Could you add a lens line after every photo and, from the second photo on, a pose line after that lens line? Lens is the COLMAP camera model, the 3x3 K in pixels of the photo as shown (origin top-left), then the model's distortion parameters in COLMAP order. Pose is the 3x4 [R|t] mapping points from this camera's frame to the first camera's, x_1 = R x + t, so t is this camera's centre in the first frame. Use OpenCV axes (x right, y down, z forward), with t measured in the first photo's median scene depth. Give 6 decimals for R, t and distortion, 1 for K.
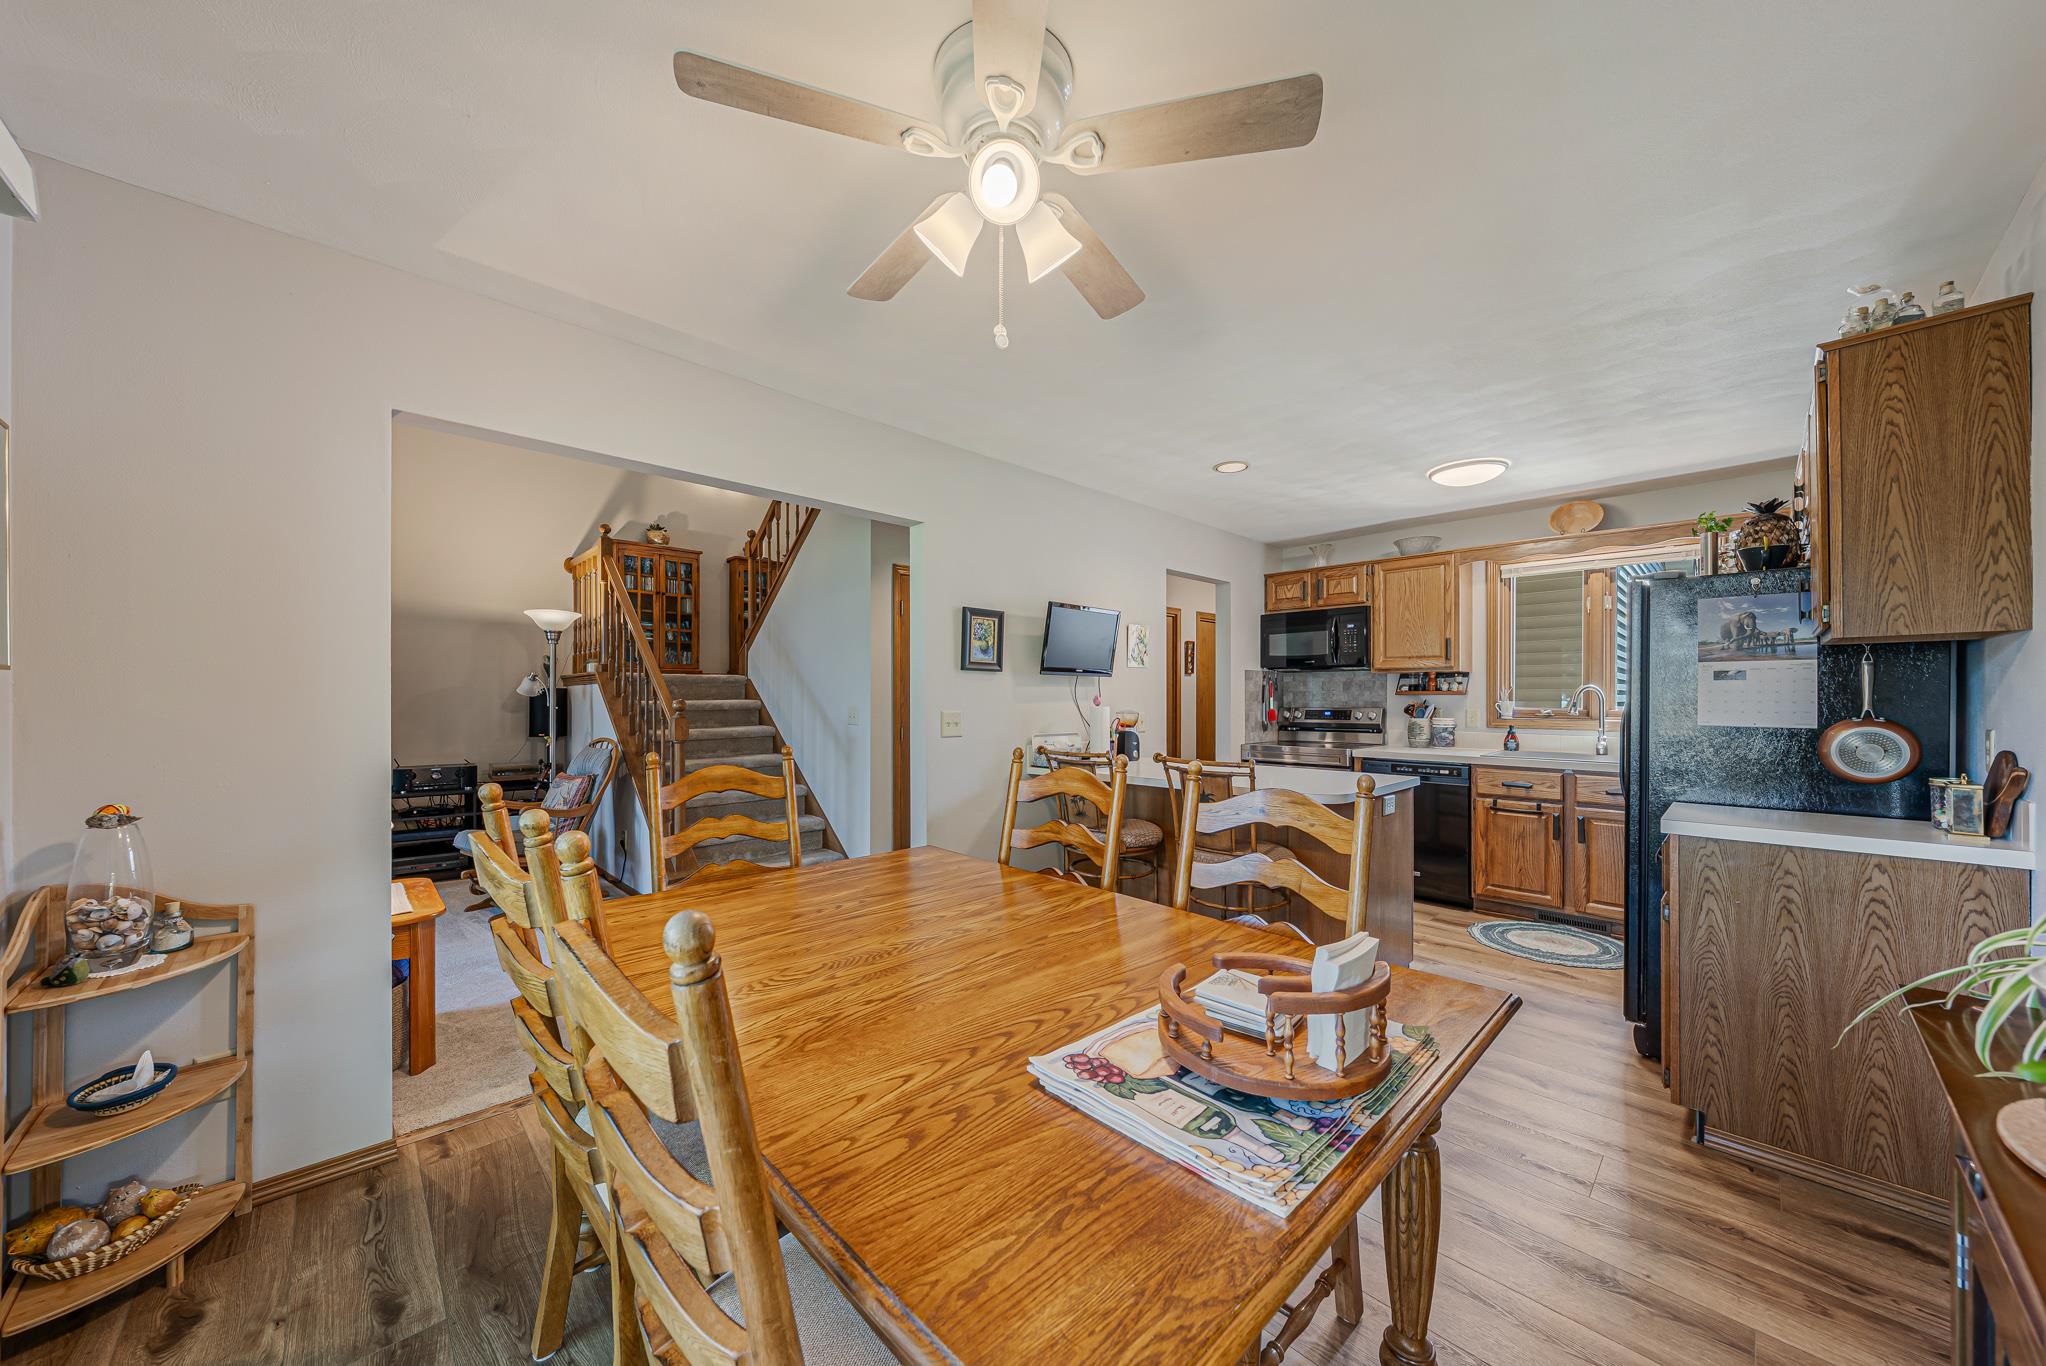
lens RADIAL K [[711.5, 0, 1018.3], [0, 711.5, 693.5], [0, 0, 1]] dist [-0.002713, 0.000006]
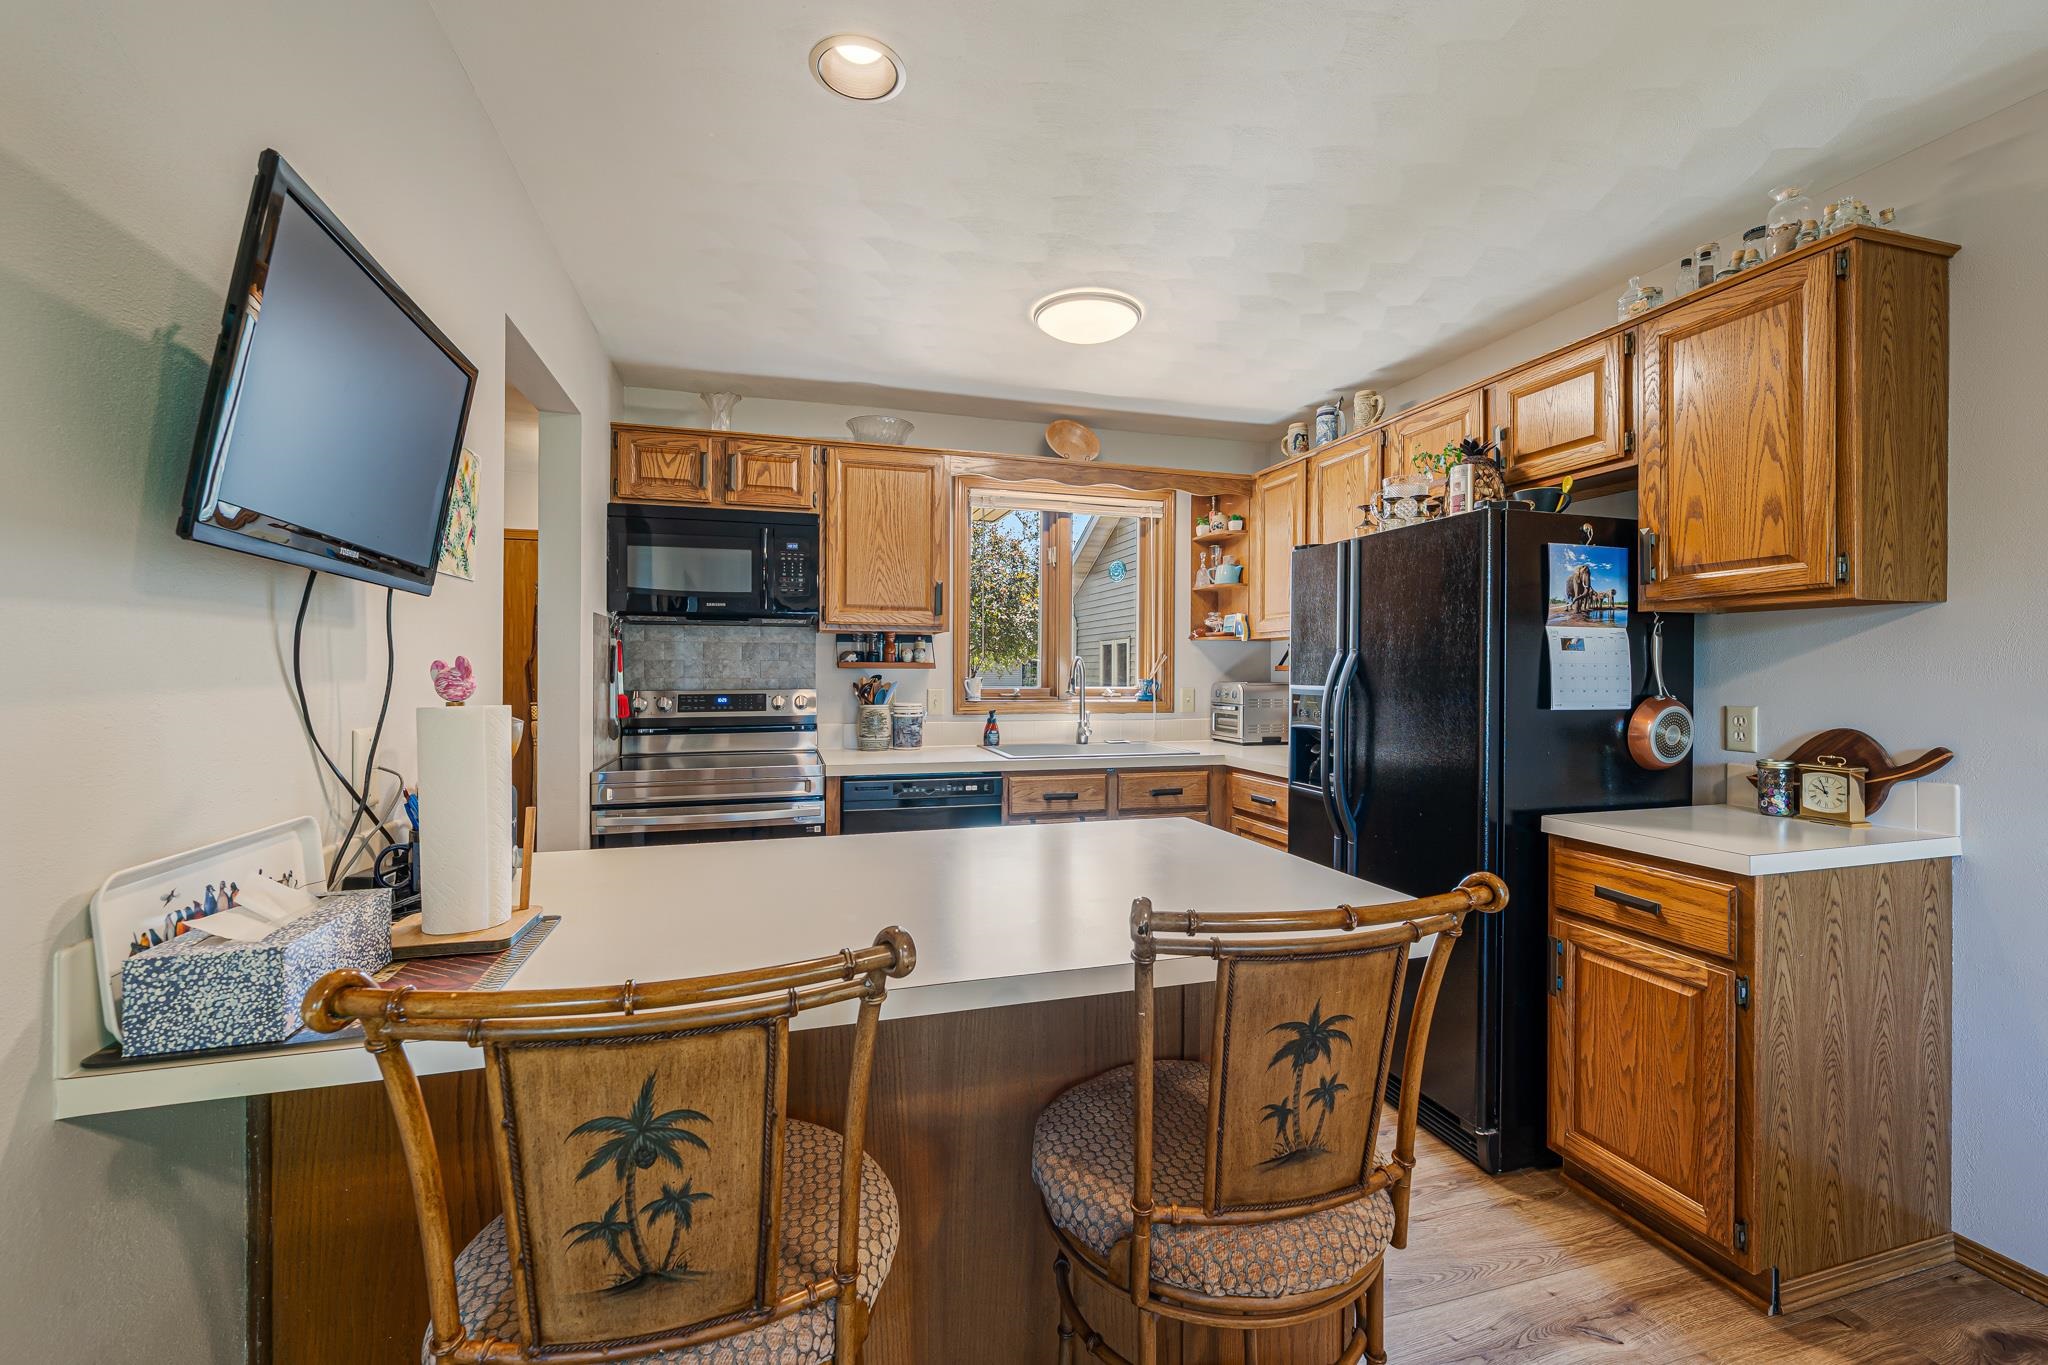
lens RADIAL K [[827.0, 0, 1046.0], [0, 827.0, 671.8], [0, 0, 1]] dist [-0.002275, 0.000178]
pose [[0.449428, 0.002008, 0.893314, -0.037107], [-0.006983, 0.999975, 0.001265, 0.003829], [-0.893289, -0.006807, 0.449431, 0.565942]]
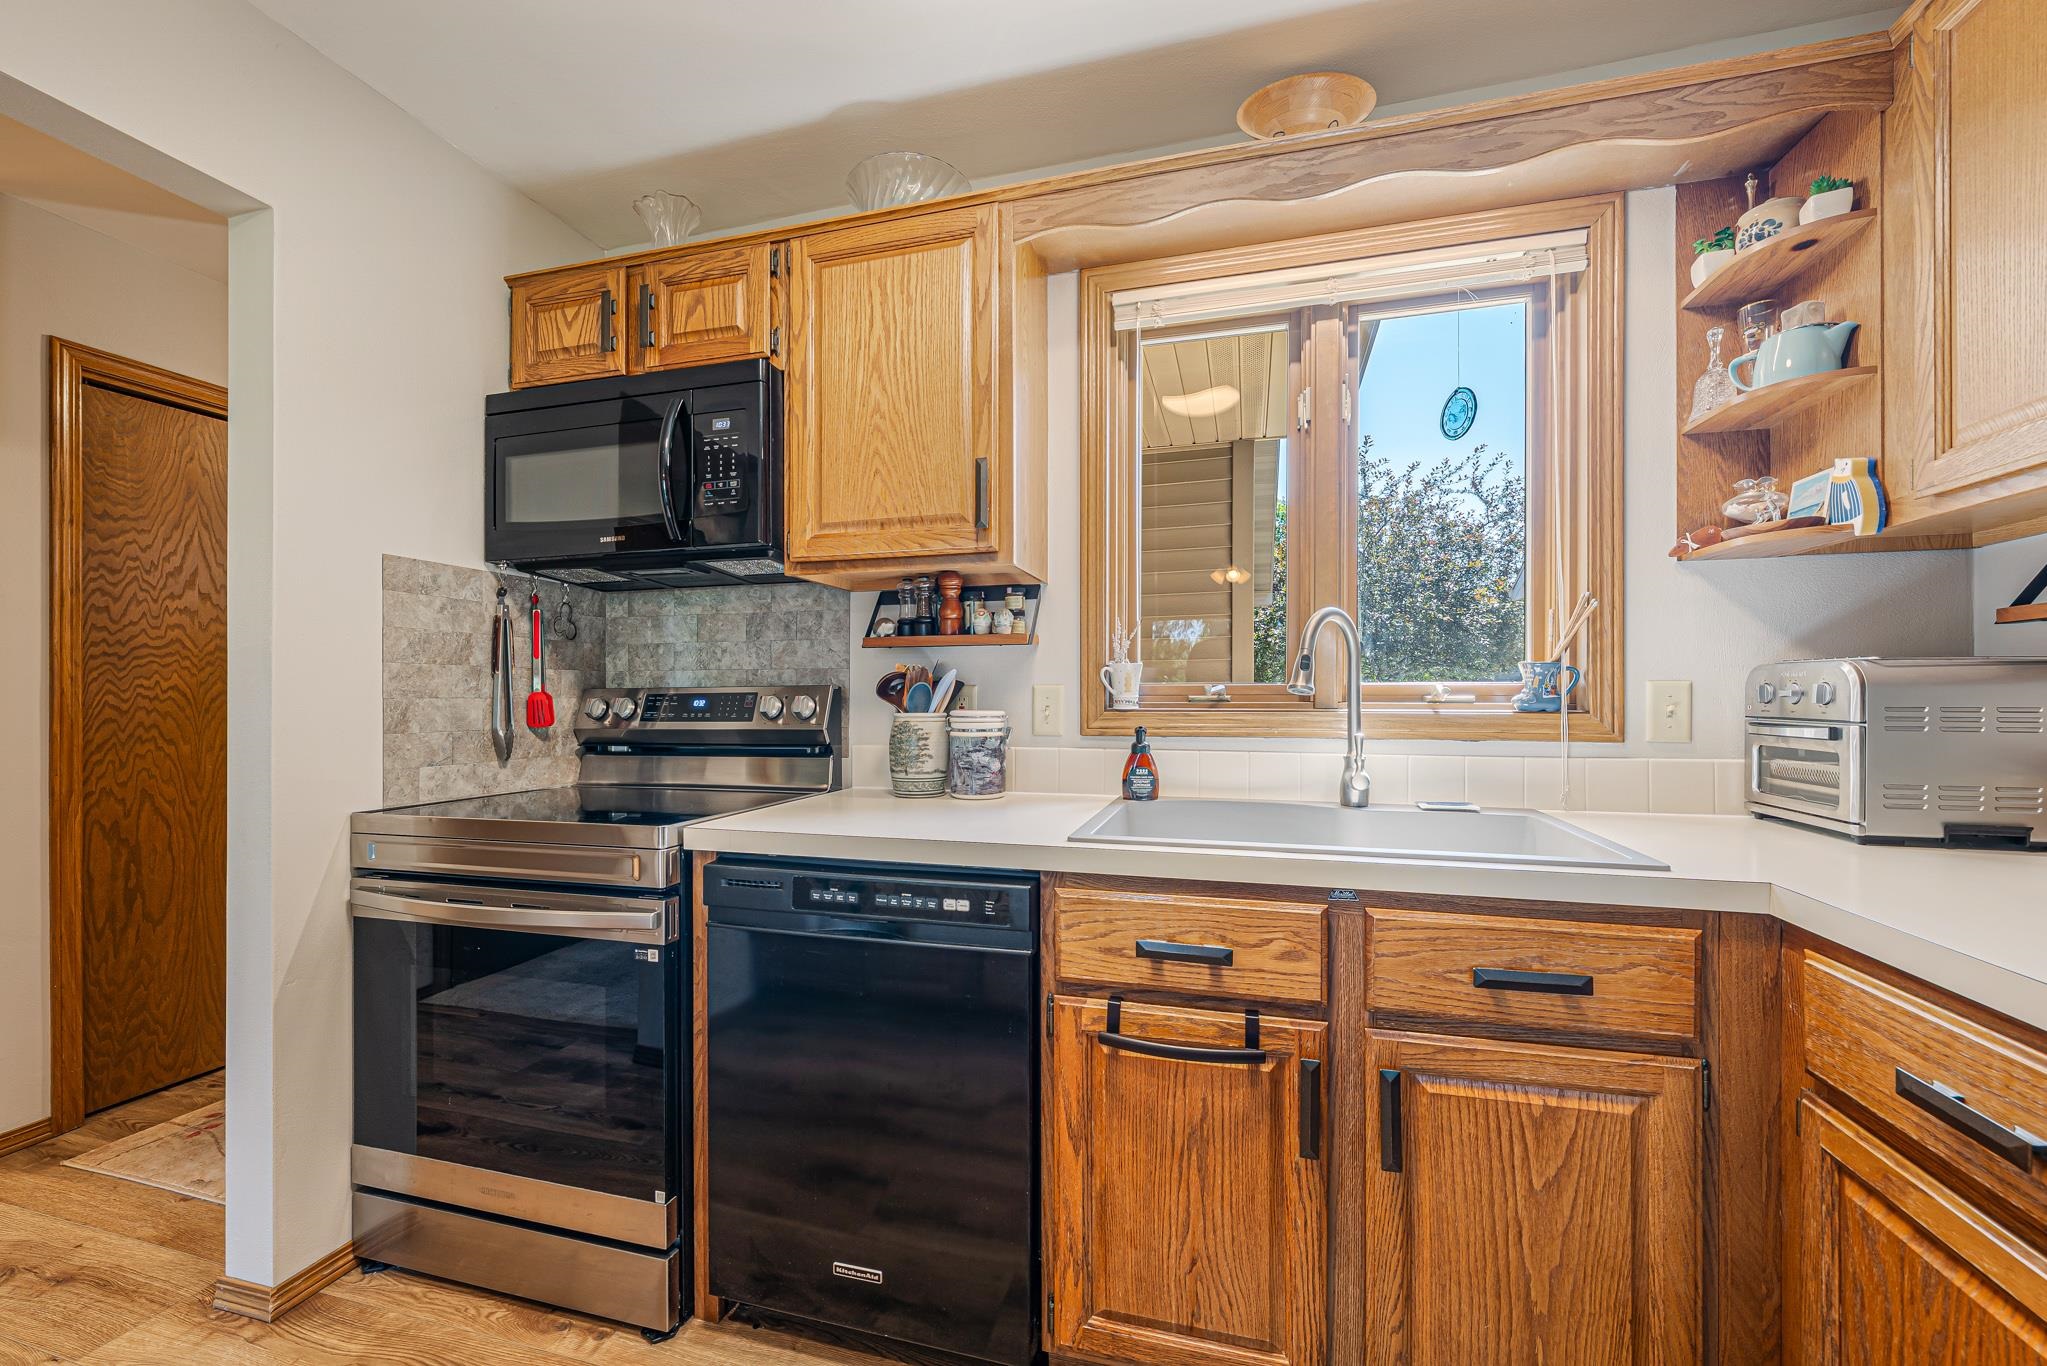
lens RADIAL K [[826.6, 0, 1018.9], [0, 826.6, 695.2], [0, 0, 1]] dist [-0.002275, 0.000178]
pose [[0.865008, -0.001103, 0.501757, 0.432068], [0.000444, 0.999999, 0.001434, 0.027734], [-0.501758, -0.001018, 0.865008, 0.669198]]
